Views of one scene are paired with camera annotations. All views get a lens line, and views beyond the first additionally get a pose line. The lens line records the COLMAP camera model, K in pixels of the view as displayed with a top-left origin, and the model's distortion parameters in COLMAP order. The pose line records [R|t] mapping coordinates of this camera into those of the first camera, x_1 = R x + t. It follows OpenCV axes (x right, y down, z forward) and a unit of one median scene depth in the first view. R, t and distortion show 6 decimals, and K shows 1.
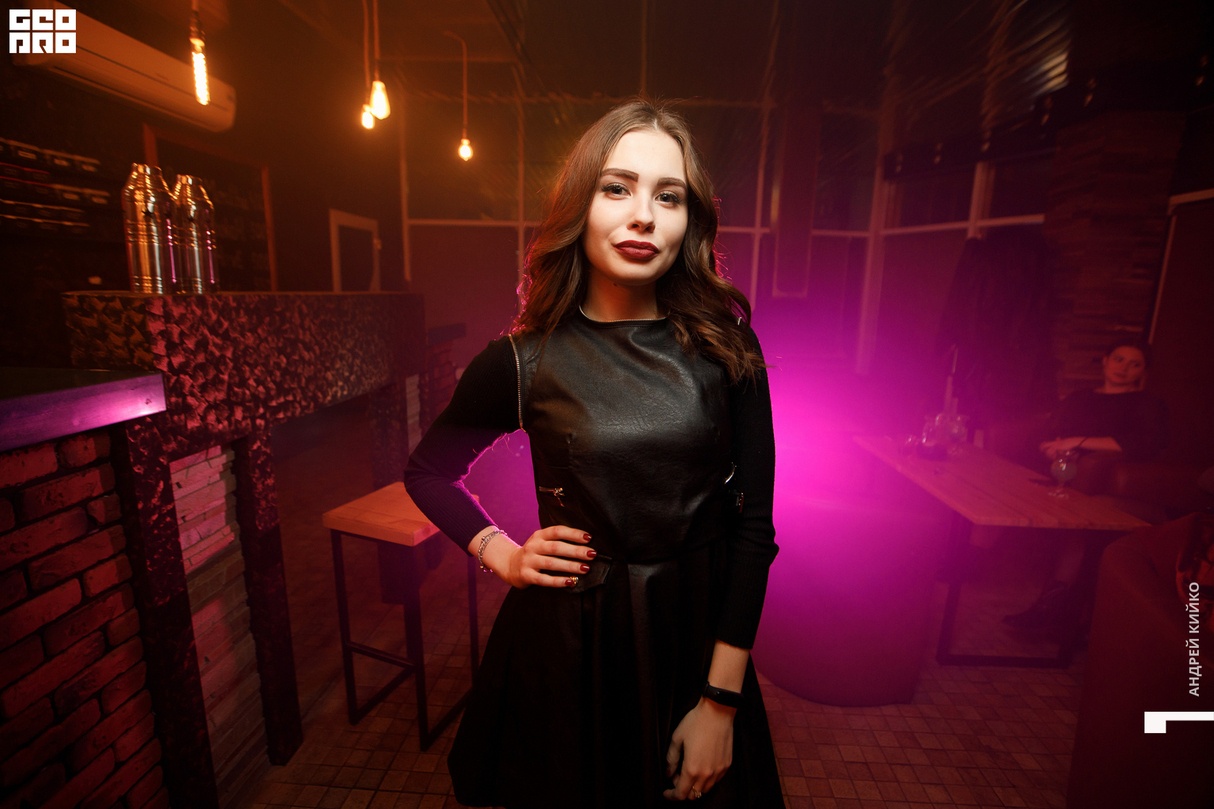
lens RADIAL K [[561.1, 0, 607.0], [0, 561.1, 404.5], [0, 0, 1]] dist [-0.026586, 0.000263]
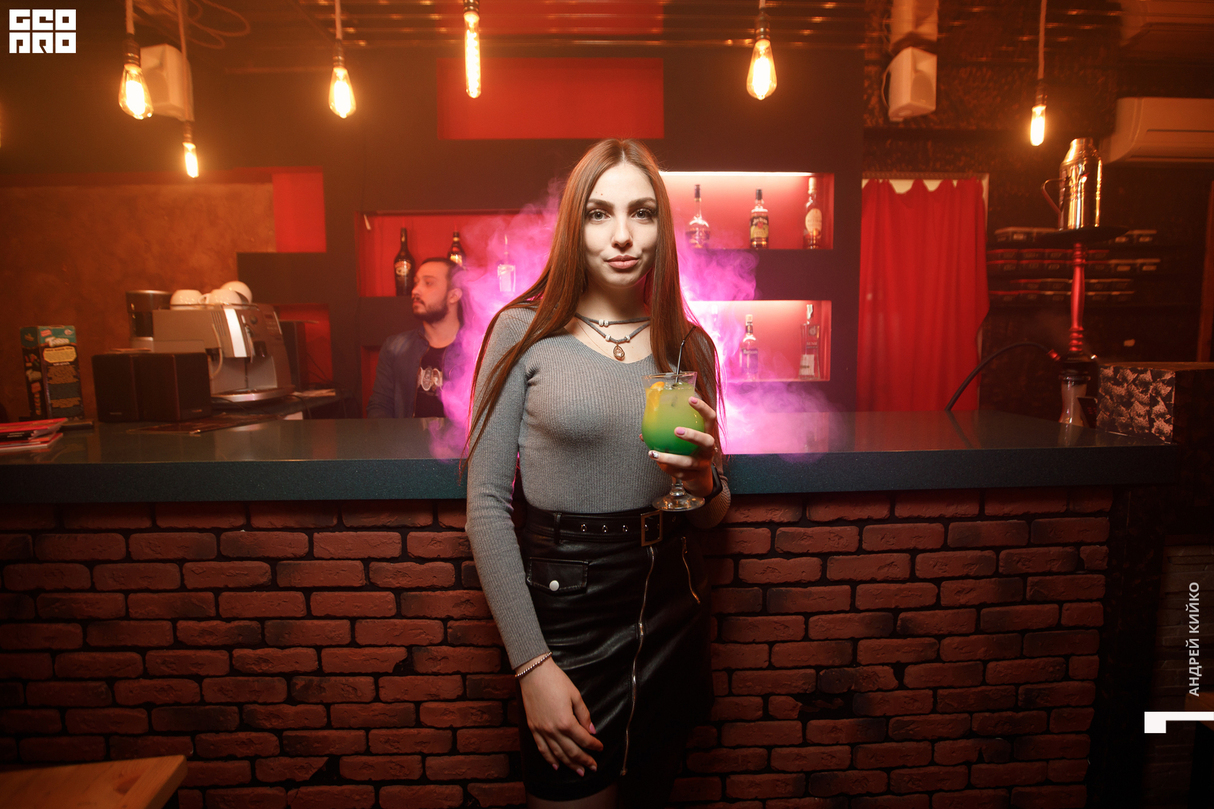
lens RADIAL K [[604.3, 0, 605.3], [0, 604.3, 382.4], [0, 0, 1]] dist [-0.017225, -0.000355]
pose [[0.116767, 0.067912, -0.990835, 0.141857], [-0.191384, 0.980499, 0.044649, -0.018971], [0.974545, 0.184417, 0.127487, -0.183876]]
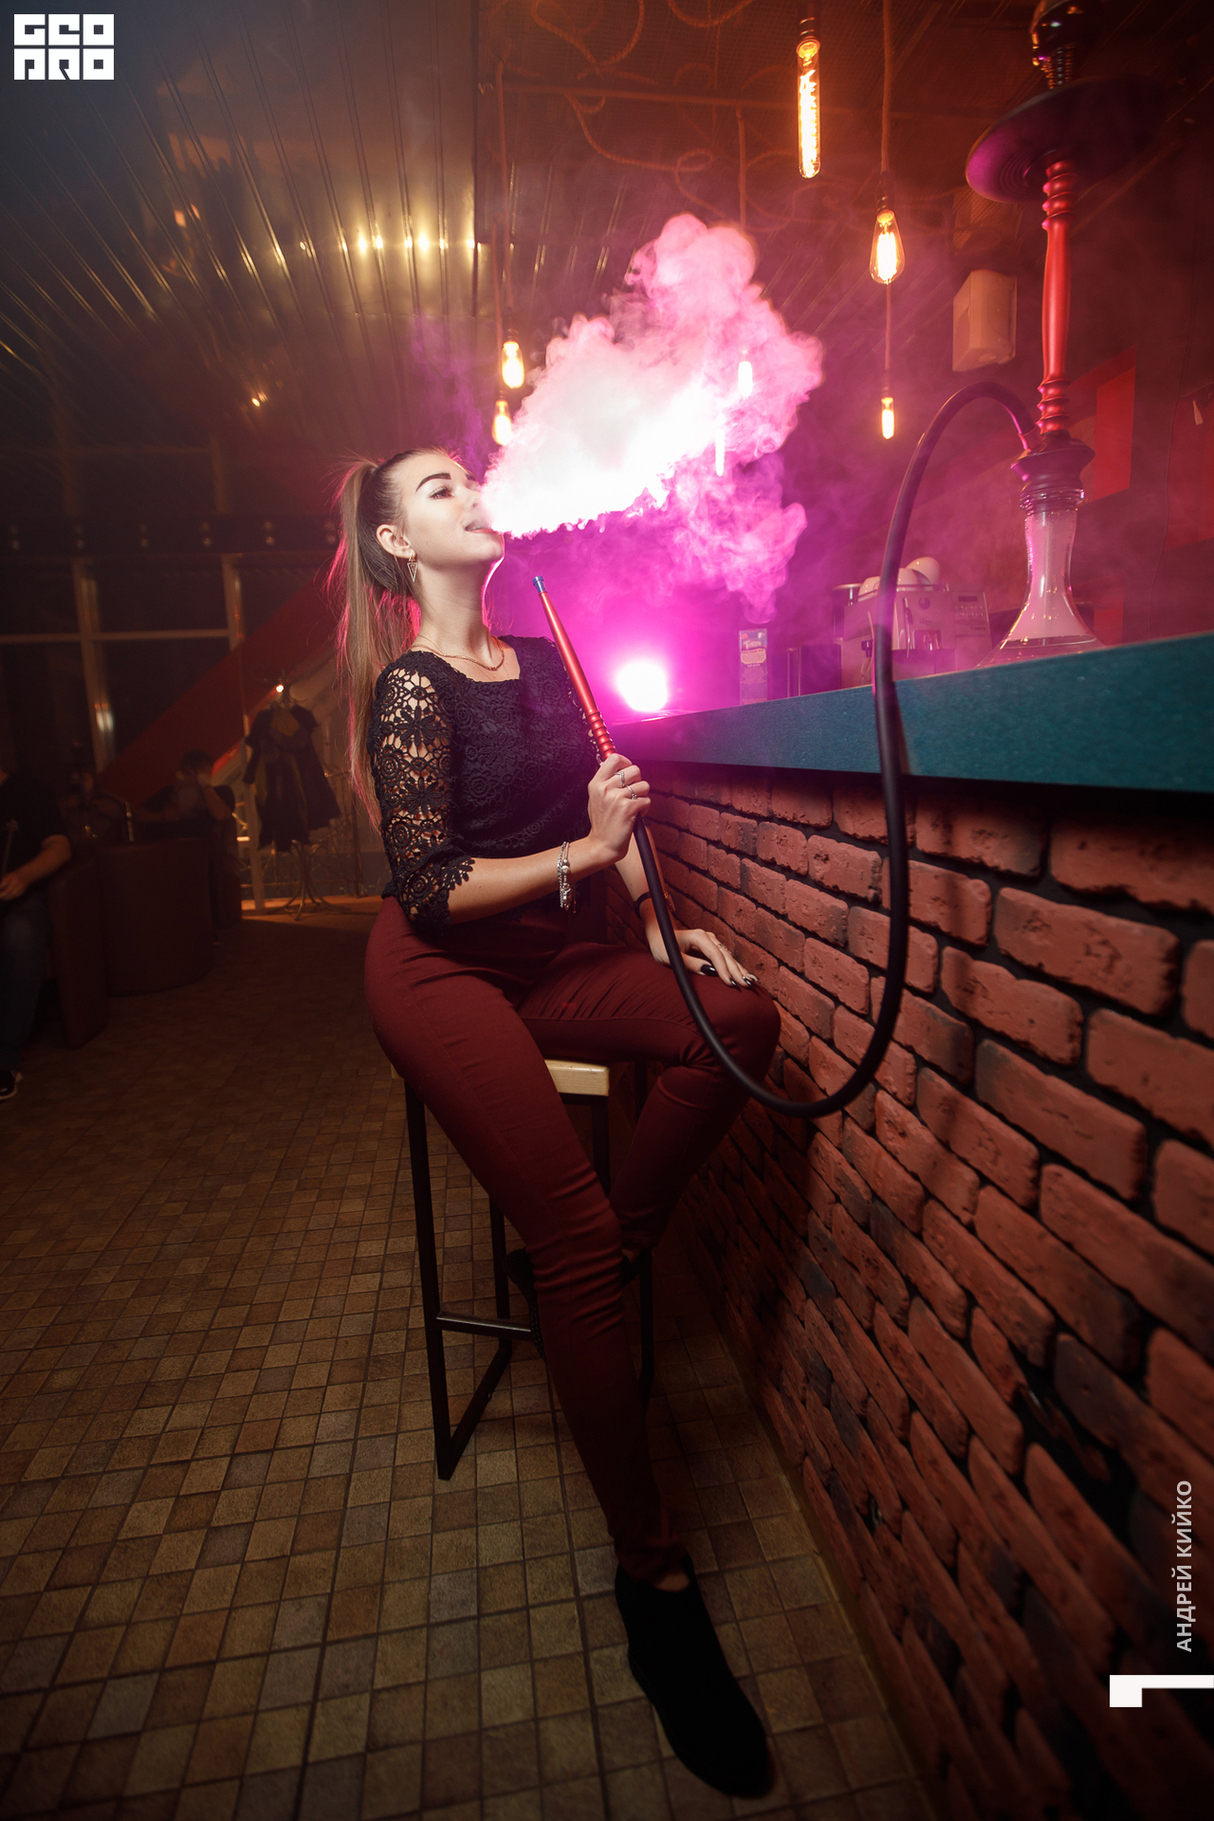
lens RADIAL K [[841.7, 0, 607.0], [0, 841.7, 910.5], [0, 0, 1]] dist [-0.026586, 0.000263]
pose [[-0.977470, 0.039056, -0.207431, -0.509760], [-0.041717, 0.927601, 0.371236, 0.039369], [0.206913, 0.371526, -0.905072, 0.810681]]
